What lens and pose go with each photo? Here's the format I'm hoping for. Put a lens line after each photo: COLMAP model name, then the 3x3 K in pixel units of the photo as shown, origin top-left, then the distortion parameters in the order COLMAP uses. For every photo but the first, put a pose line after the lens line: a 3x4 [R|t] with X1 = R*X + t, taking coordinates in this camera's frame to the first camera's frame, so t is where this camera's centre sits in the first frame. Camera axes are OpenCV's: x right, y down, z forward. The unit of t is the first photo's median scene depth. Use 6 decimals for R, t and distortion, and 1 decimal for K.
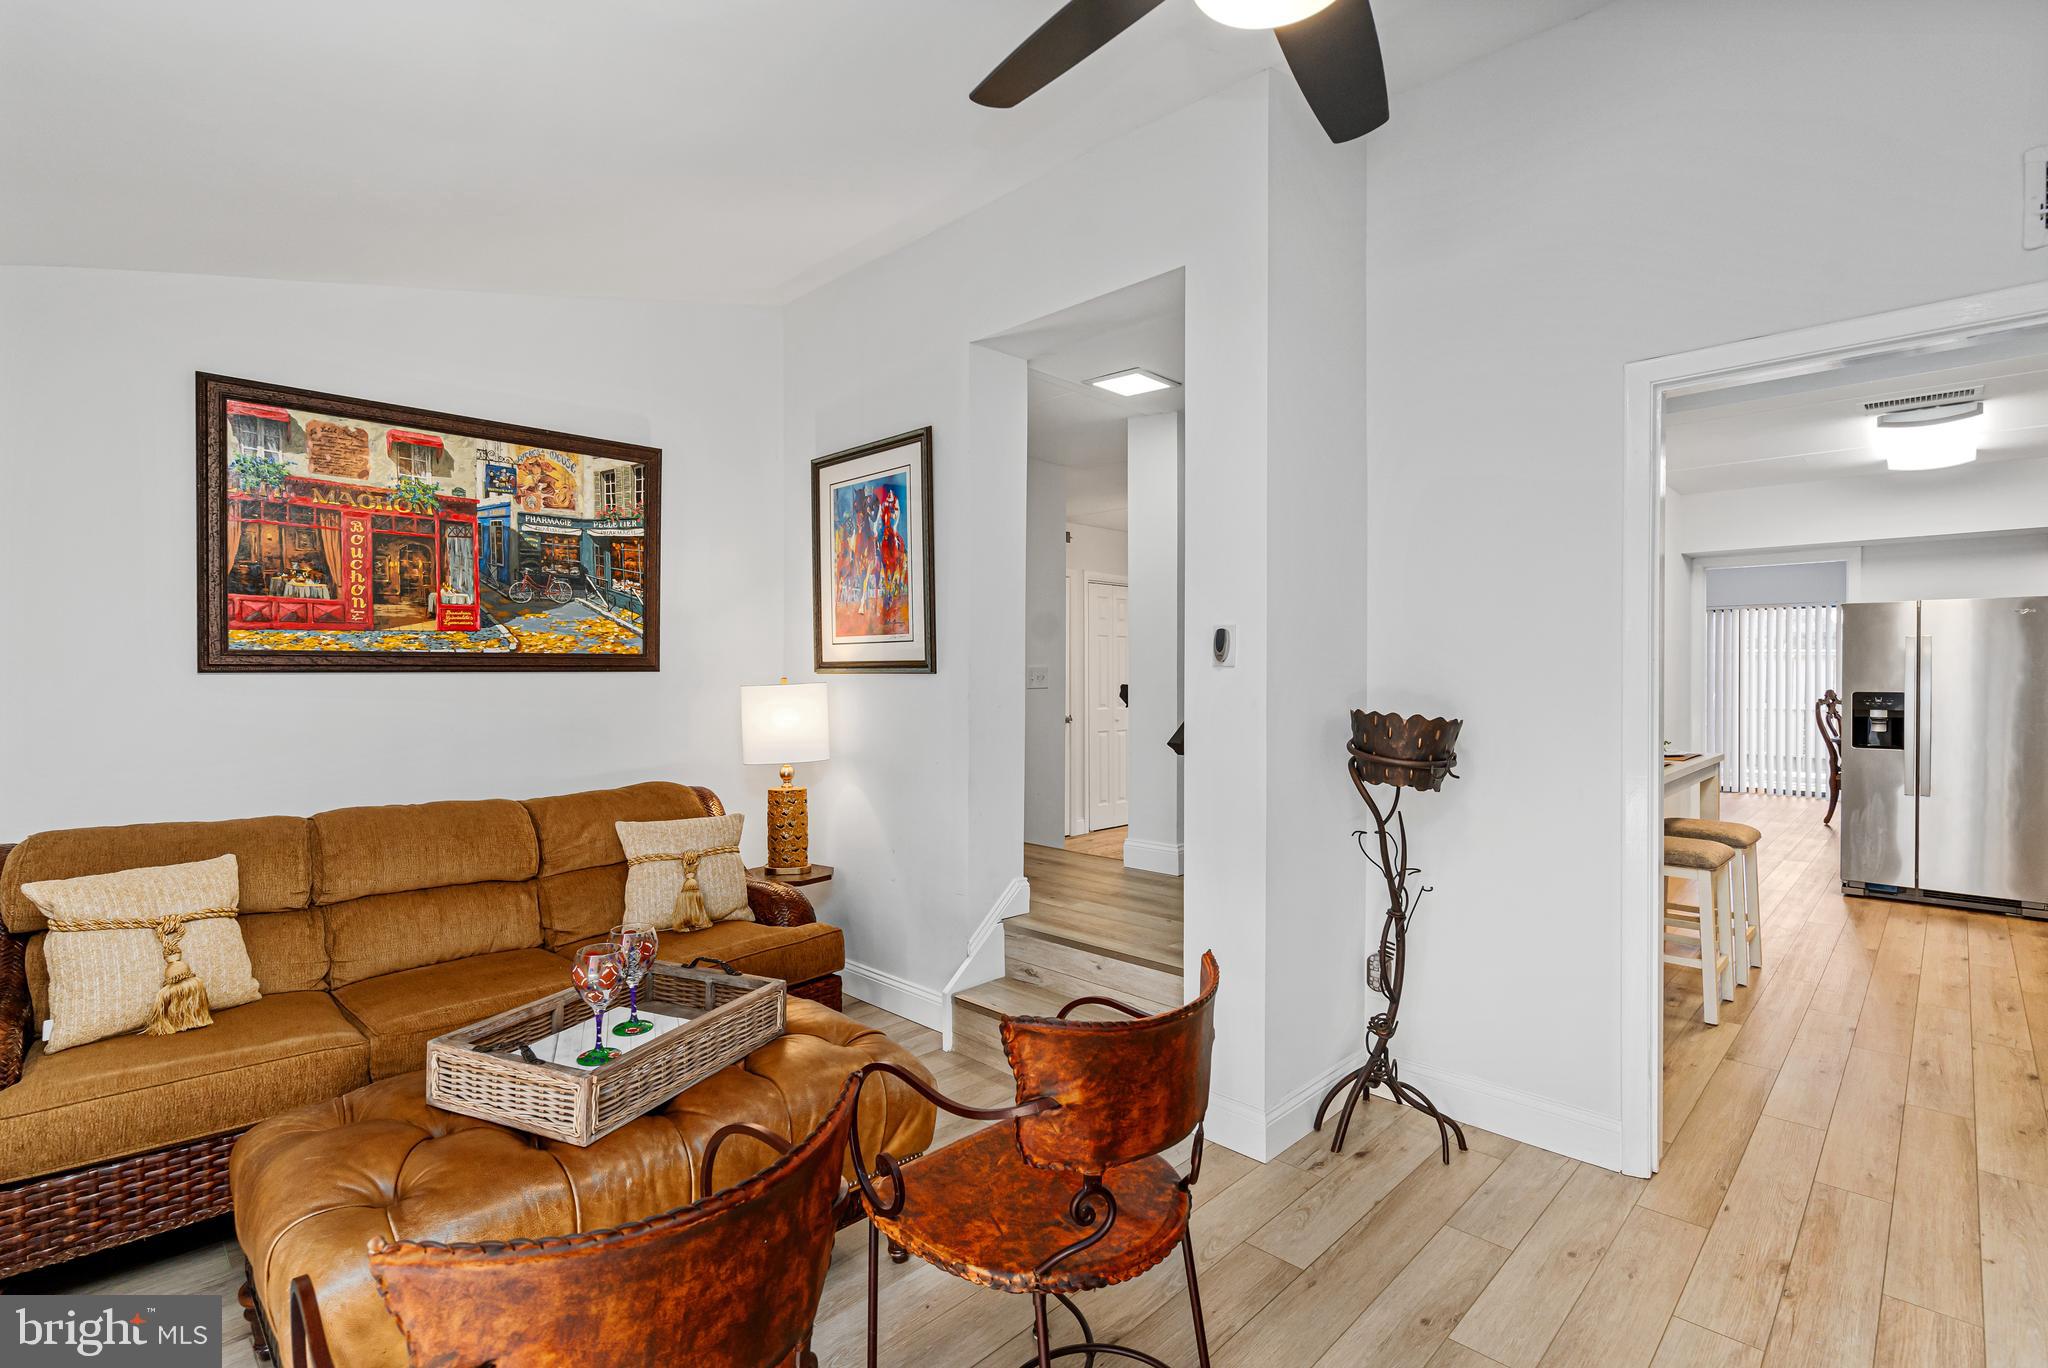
lens RADIAL K [[944.1, 0, 1038.8], [0, 944.1, 682.8], [0, 0, 1]] dist [-0.002309, 0.000072]
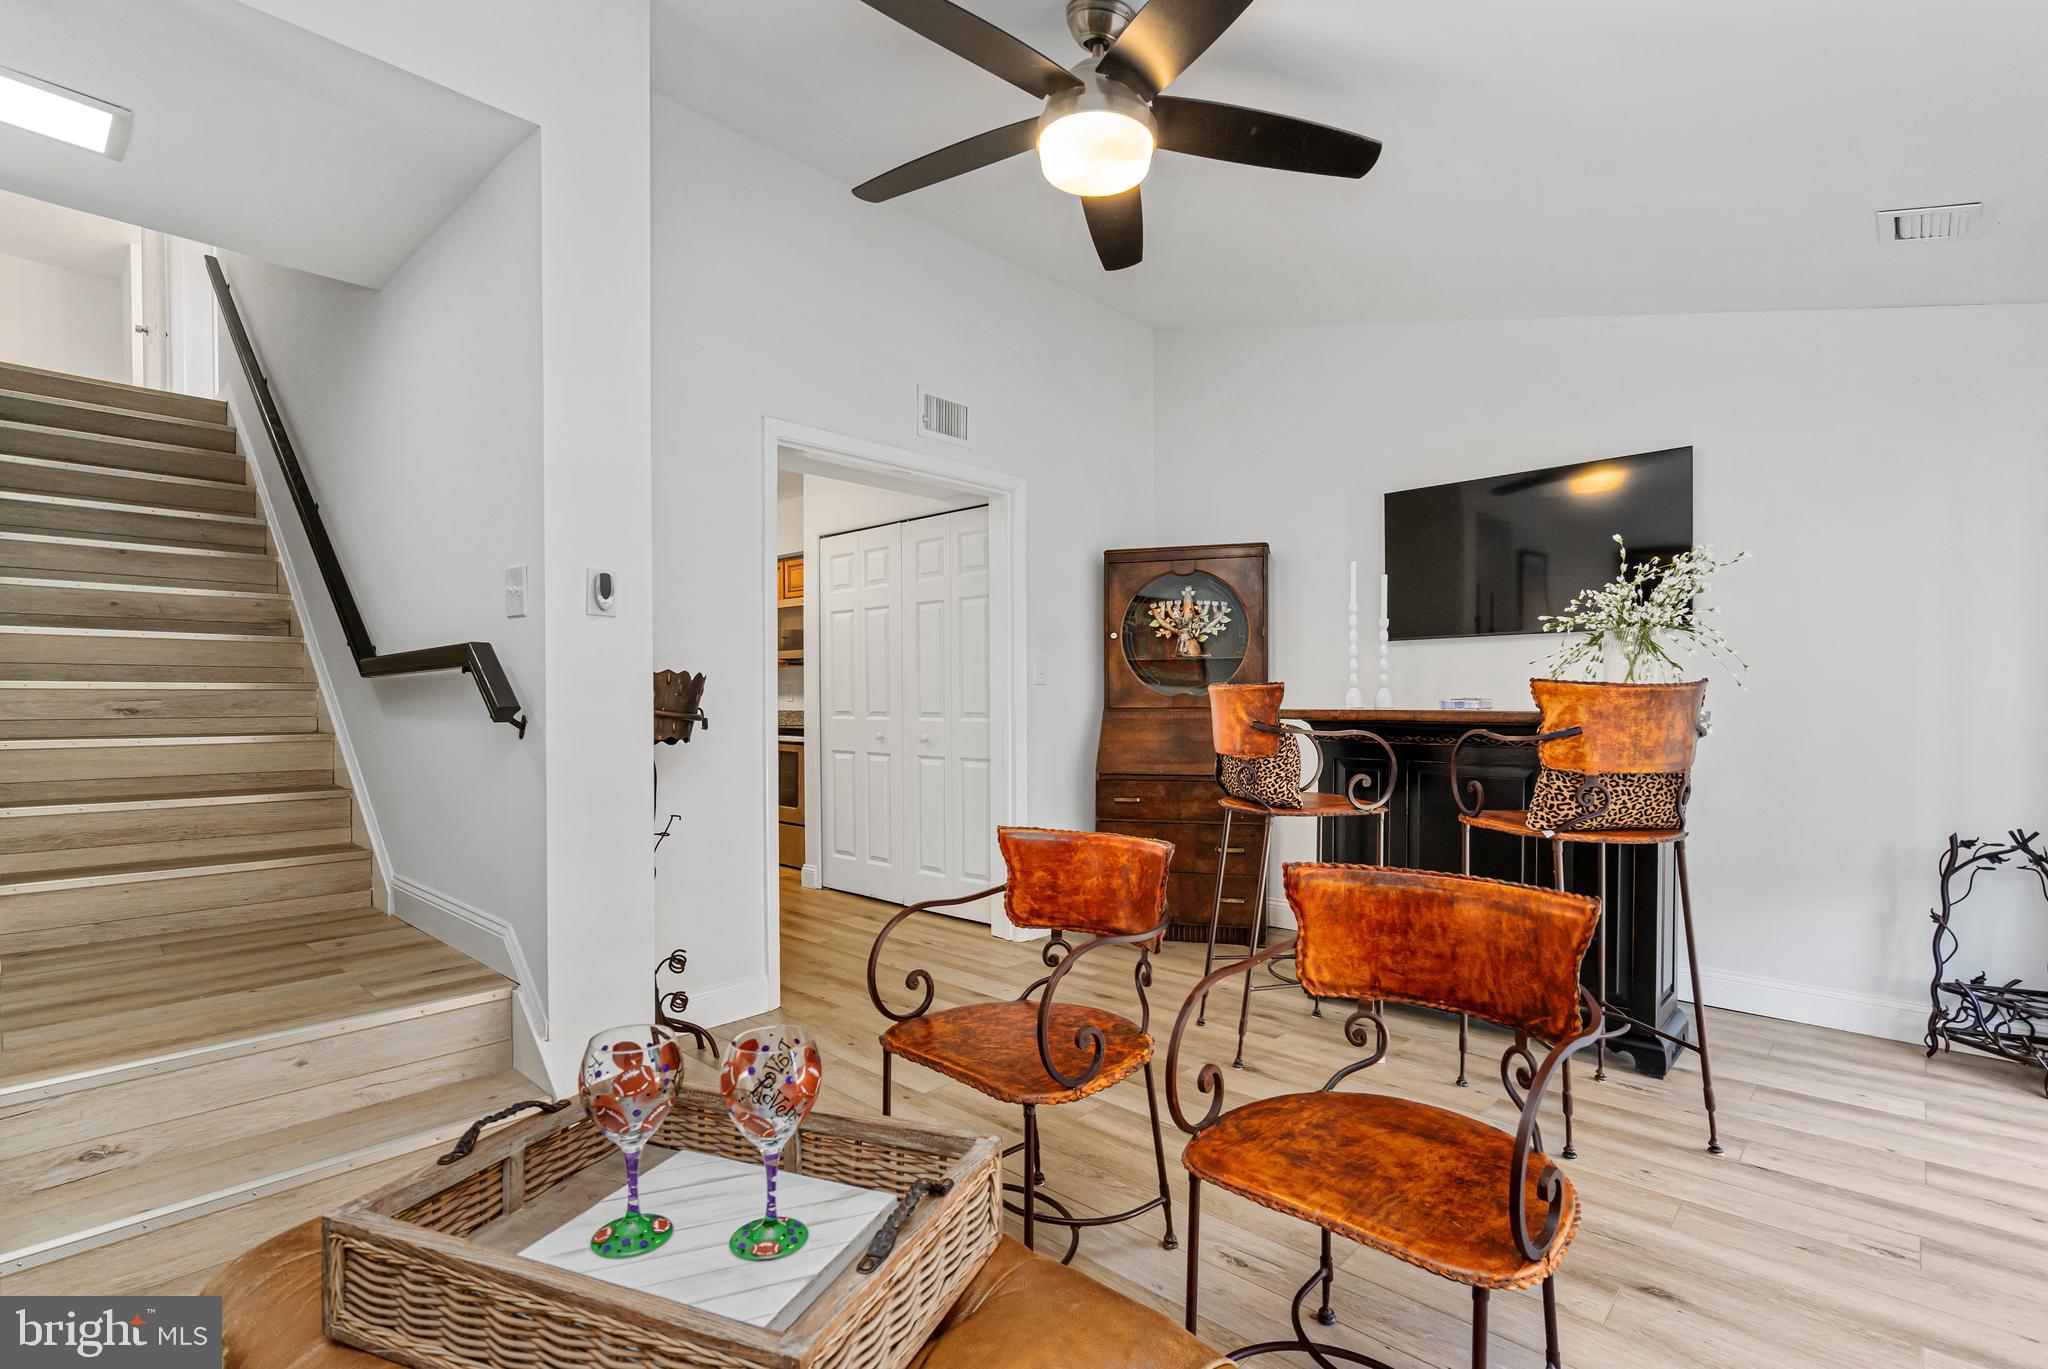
lens RADIAL K [[950.1, 0, 1021.2], [0, 950.1, 712.3], [0, 0, 1]] dist [-0.003039, 0.001447]
pose [[-0.026558, -0.016680, 0.999508, -0.297824], [0.011193, 0.999793, 0.016982, 0.026066], [-0.999585, 0.011638, -0.026366, 0.254745]]
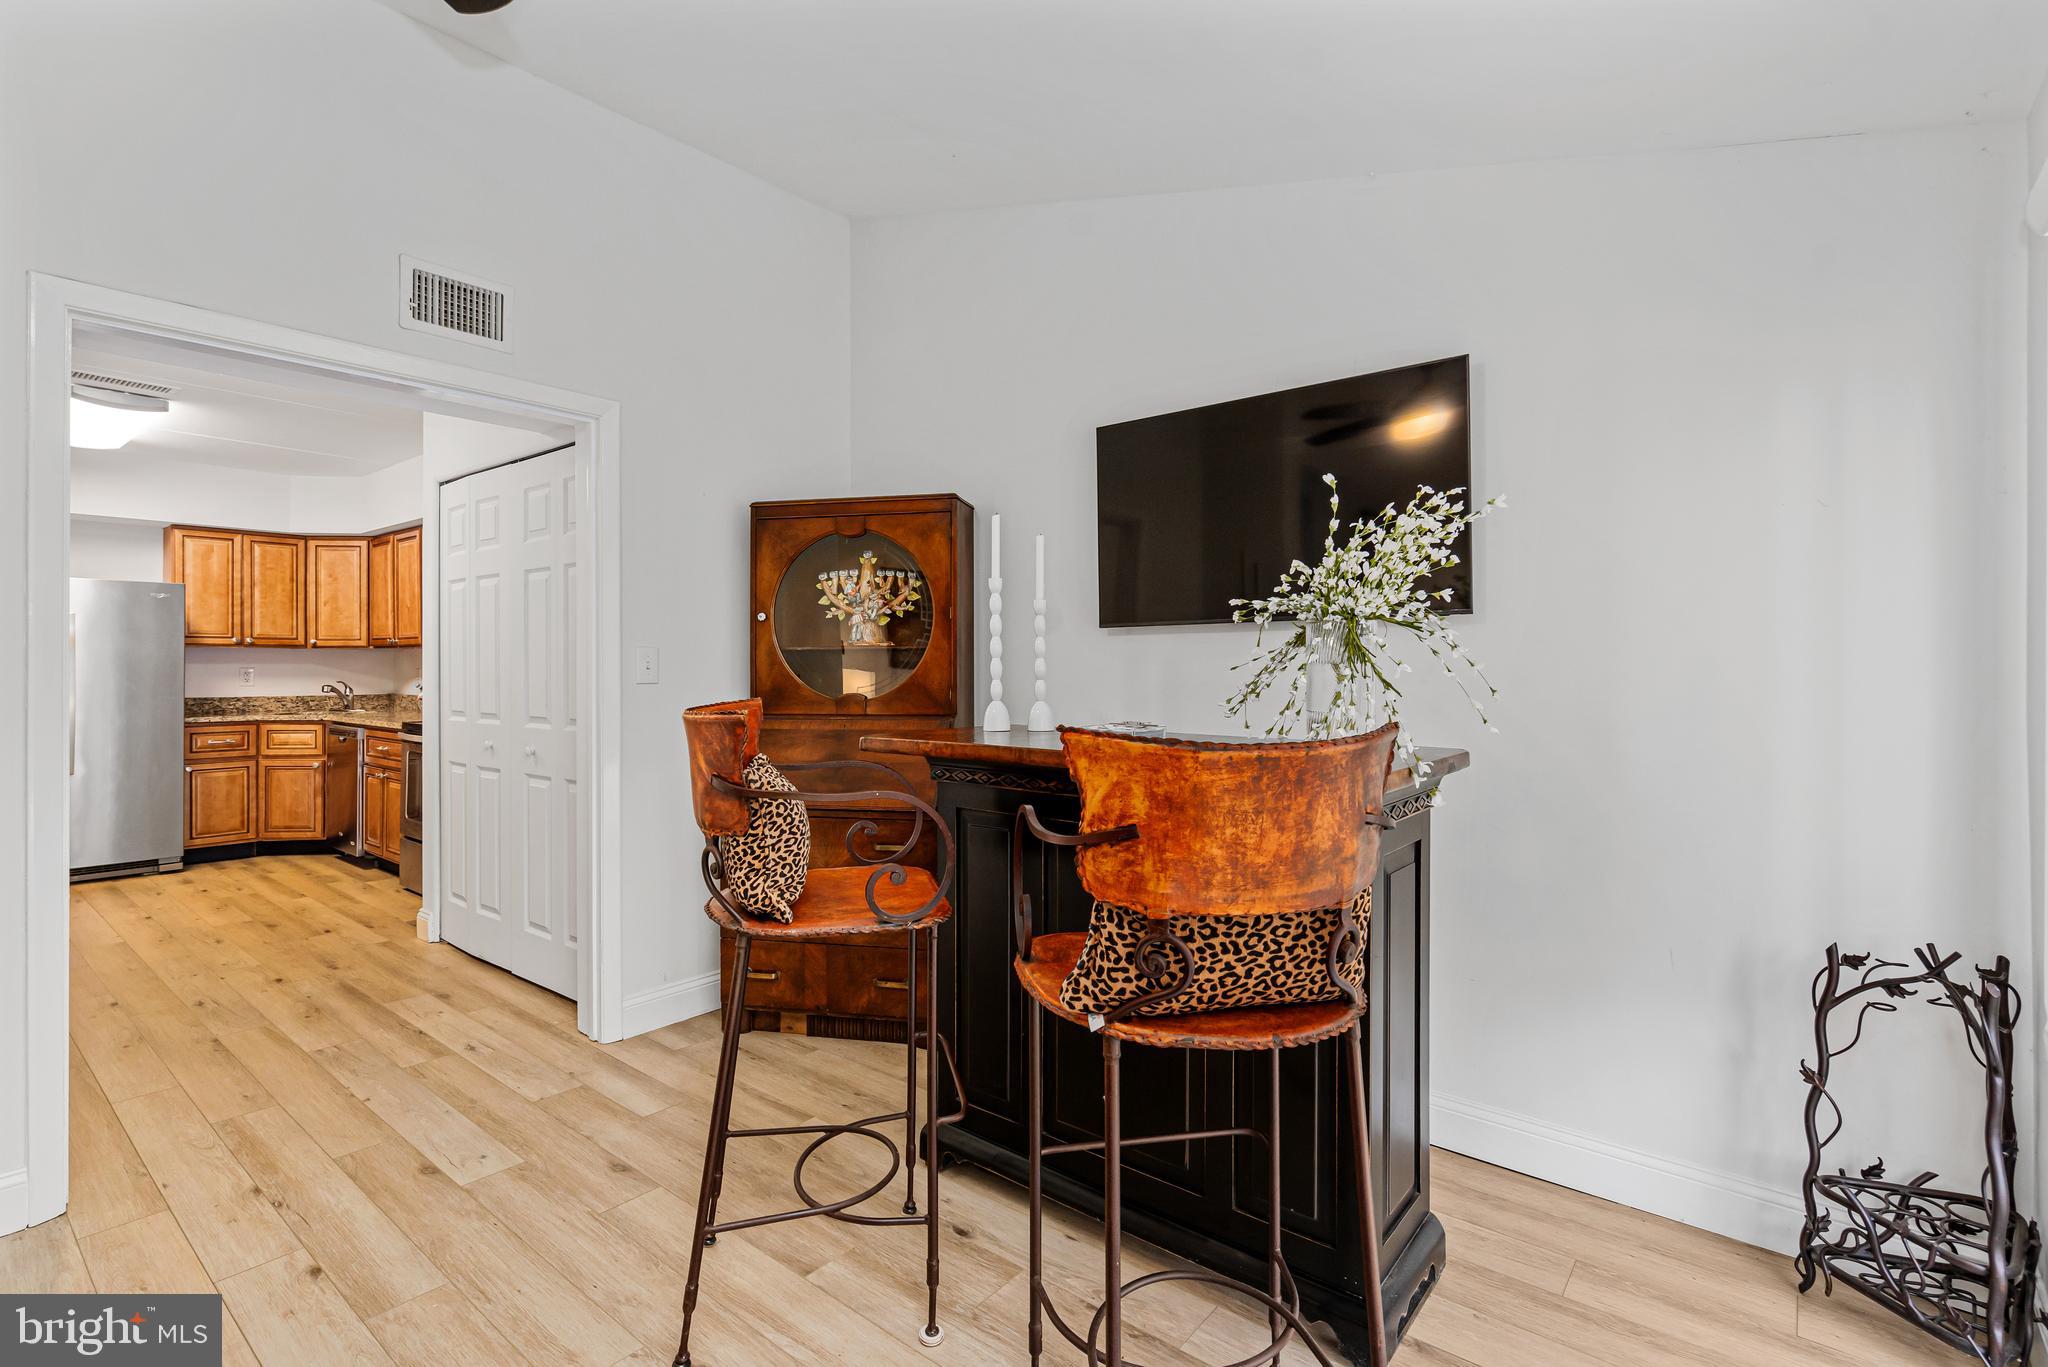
lens RADIAL K [[940.9, 0, 1019.3], [0, 940.9, 661.3], [0, 0, 1]] dist [0.001050, 0.000354]
pose [[-0.088842, 0.002119, 0.996043, -0.137878], [0.007952, 0.999967, -0.001418, 0.009898], [-0.996014, 0.007795, -0.088856, 0.086792]]
